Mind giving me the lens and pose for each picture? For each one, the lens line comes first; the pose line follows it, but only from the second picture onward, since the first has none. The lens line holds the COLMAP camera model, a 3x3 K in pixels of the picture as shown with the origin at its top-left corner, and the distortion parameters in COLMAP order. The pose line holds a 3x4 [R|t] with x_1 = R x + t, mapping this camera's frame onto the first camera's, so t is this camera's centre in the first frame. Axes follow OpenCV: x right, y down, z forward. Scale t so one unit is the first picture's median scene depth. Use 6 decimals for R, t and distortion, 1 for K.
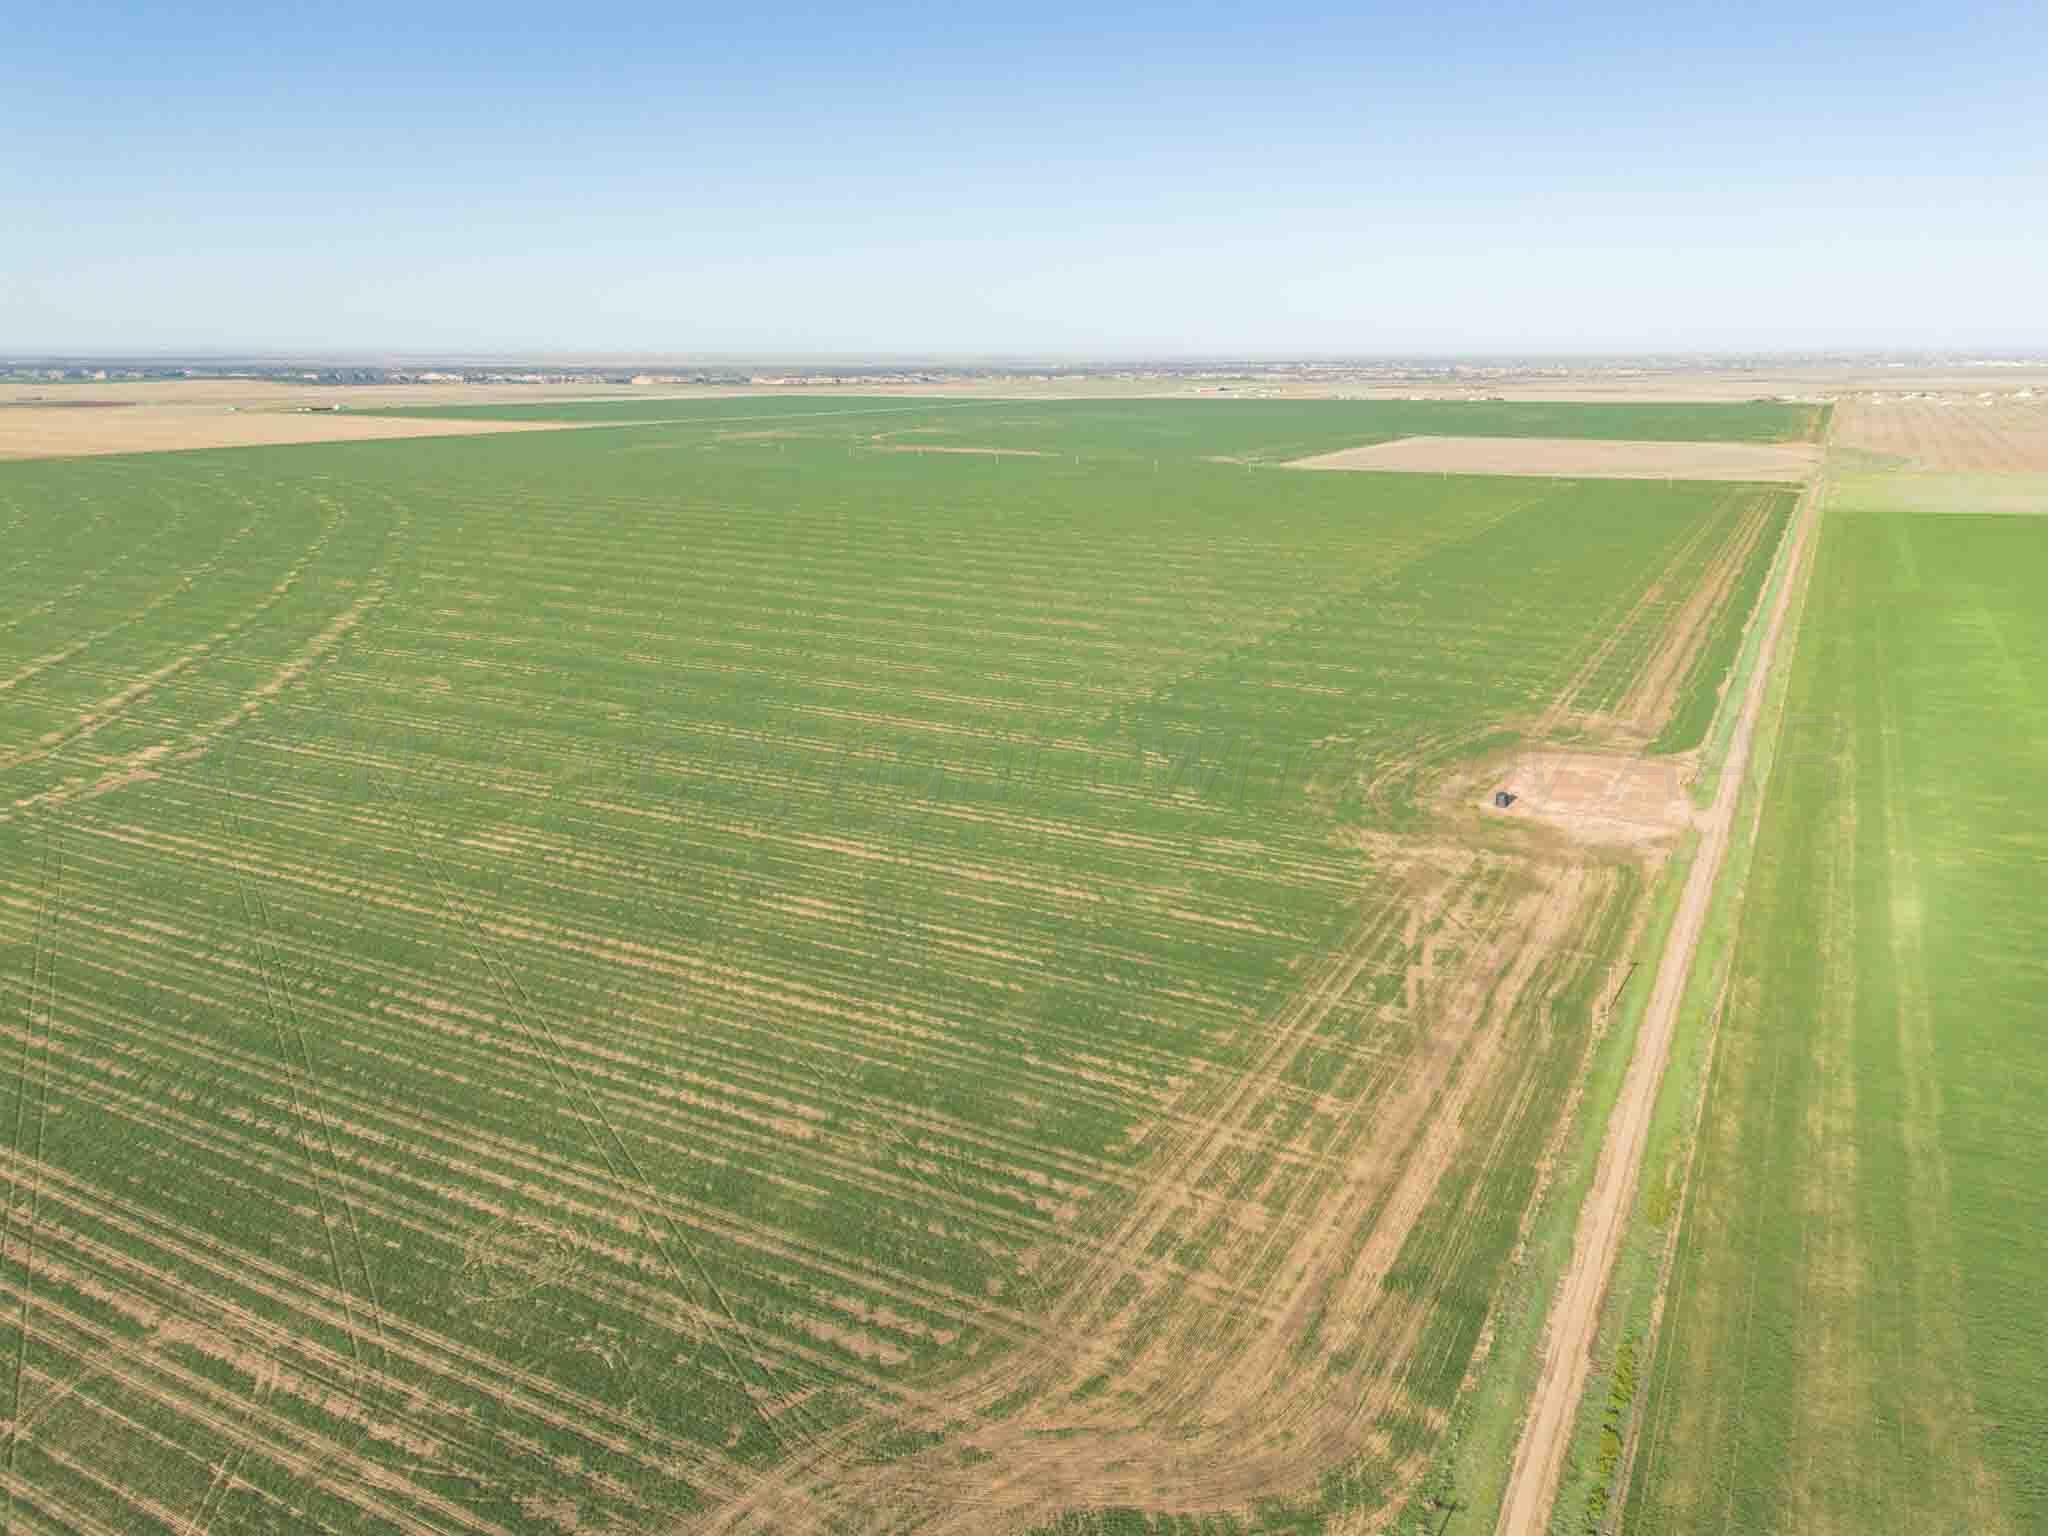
lens RADIAL K [[1449.2, 0, 1024.0], [0, 1449.2, 768.0], [0, 0, 1]] dist [0.085031, -0.082291]
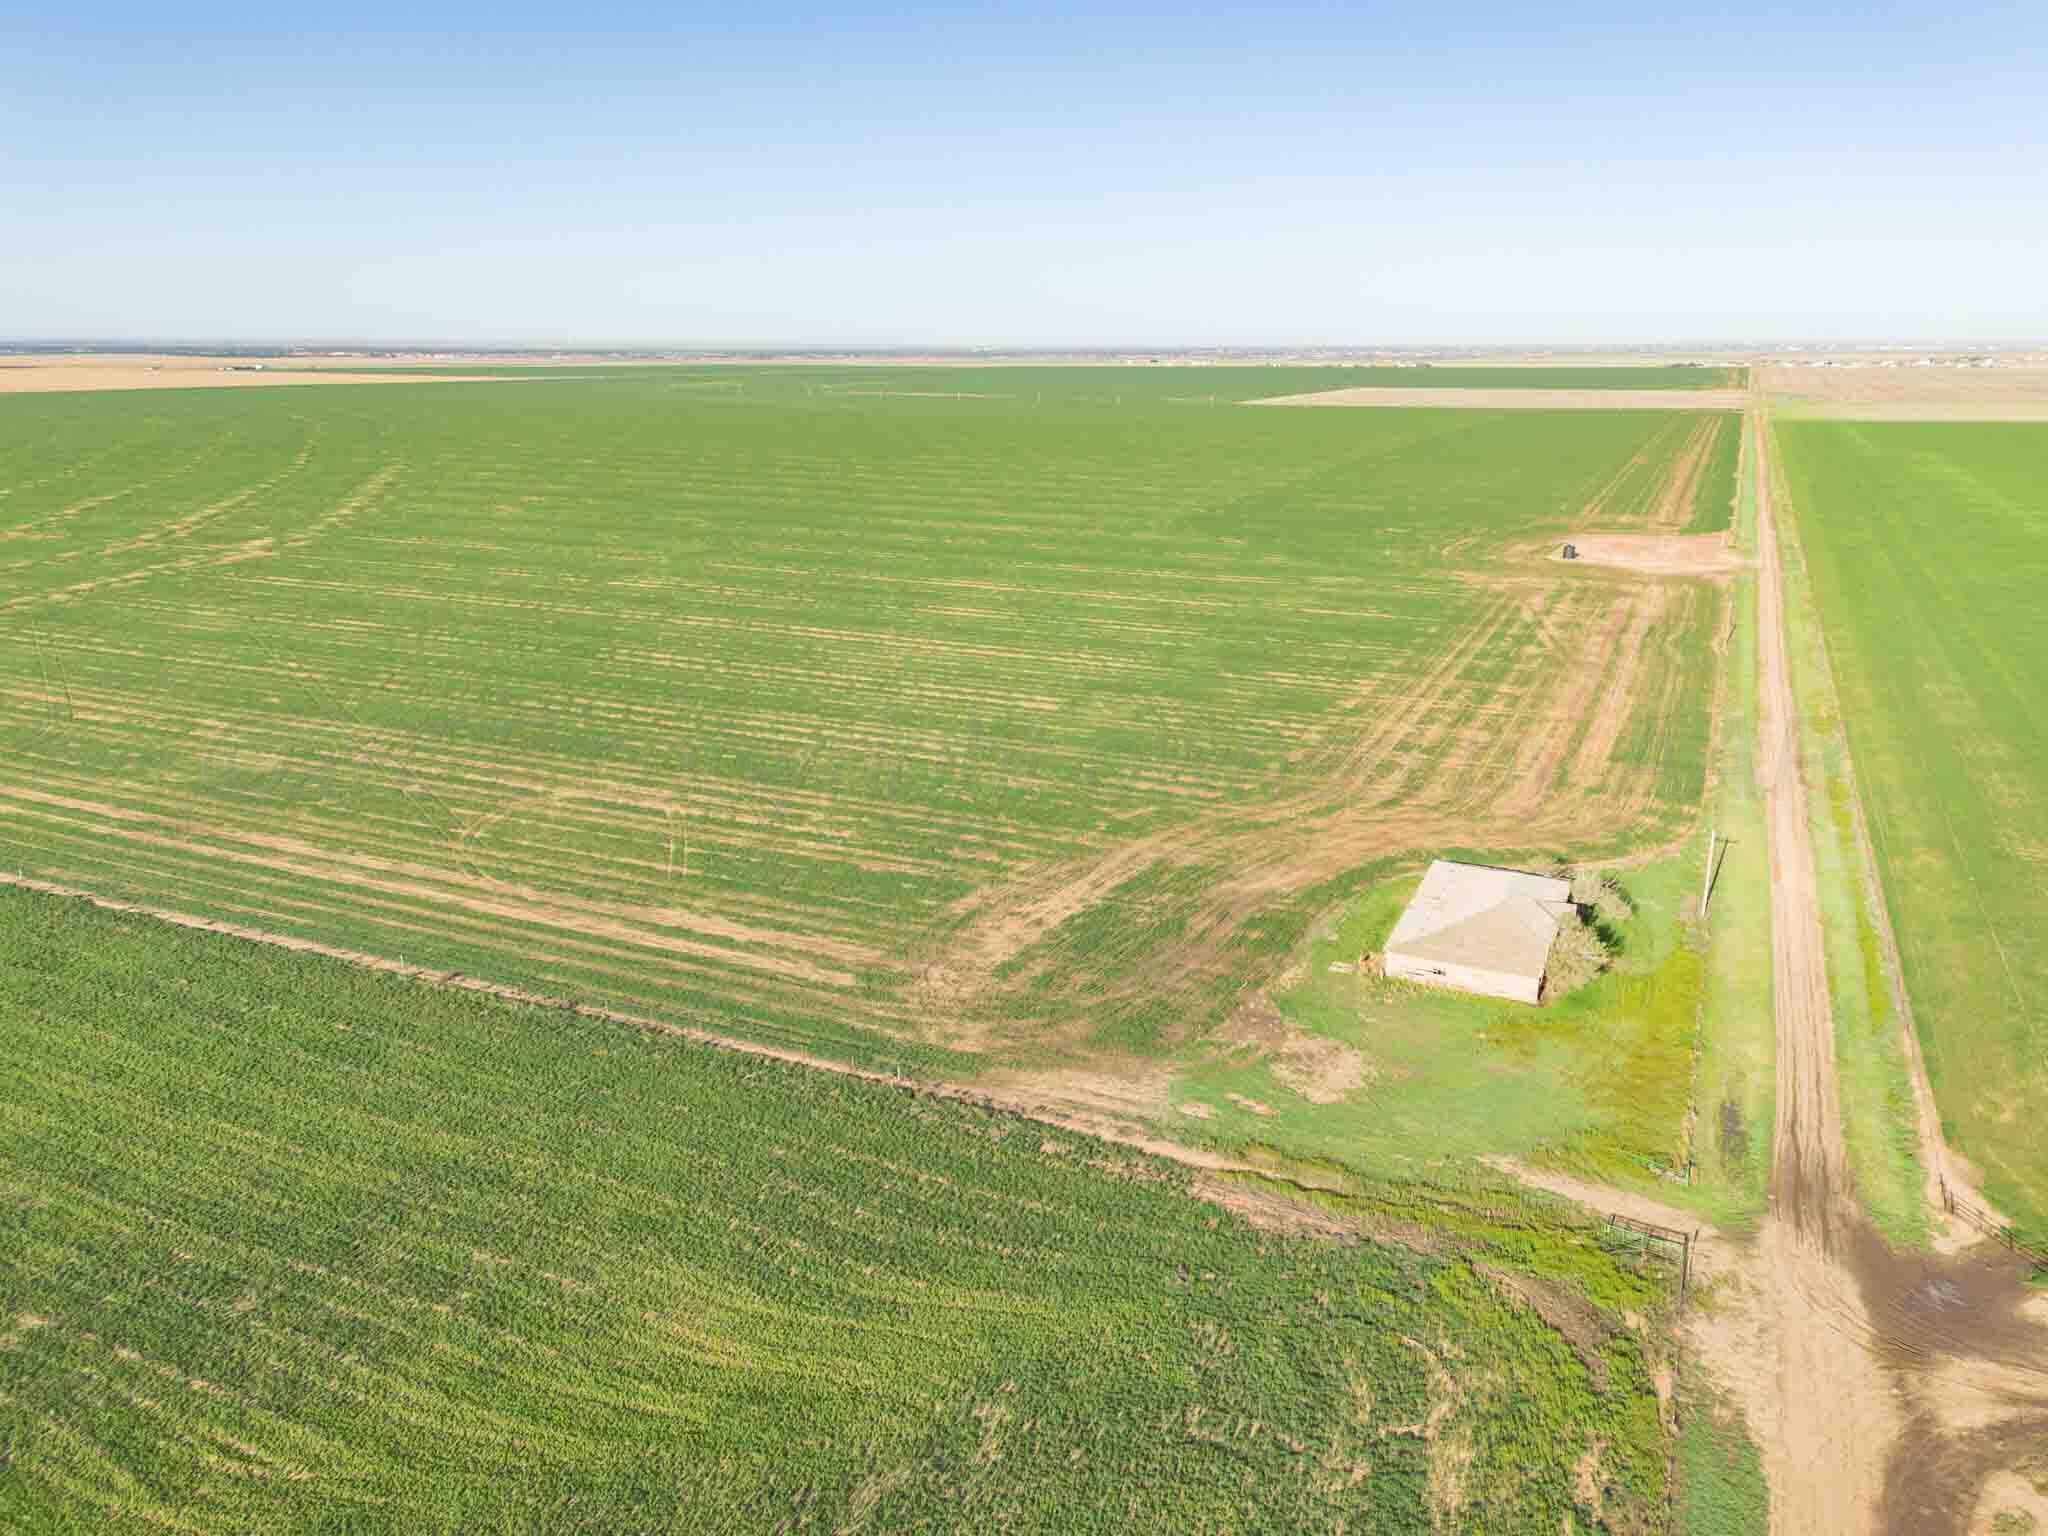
lens RADIAL K [[1449.2, 0, 1024.0], [0, 1449.2, 768.0], [0, 0, 1]] dist [0.085031, -0.082291]
pose [[0.998533, -0.010246, 0.053171, -0.245317], [0.009800, 0.999915, 0.008643, 0.304733], [-0.053255, -0.008110, 0.998548, -0.114709]]
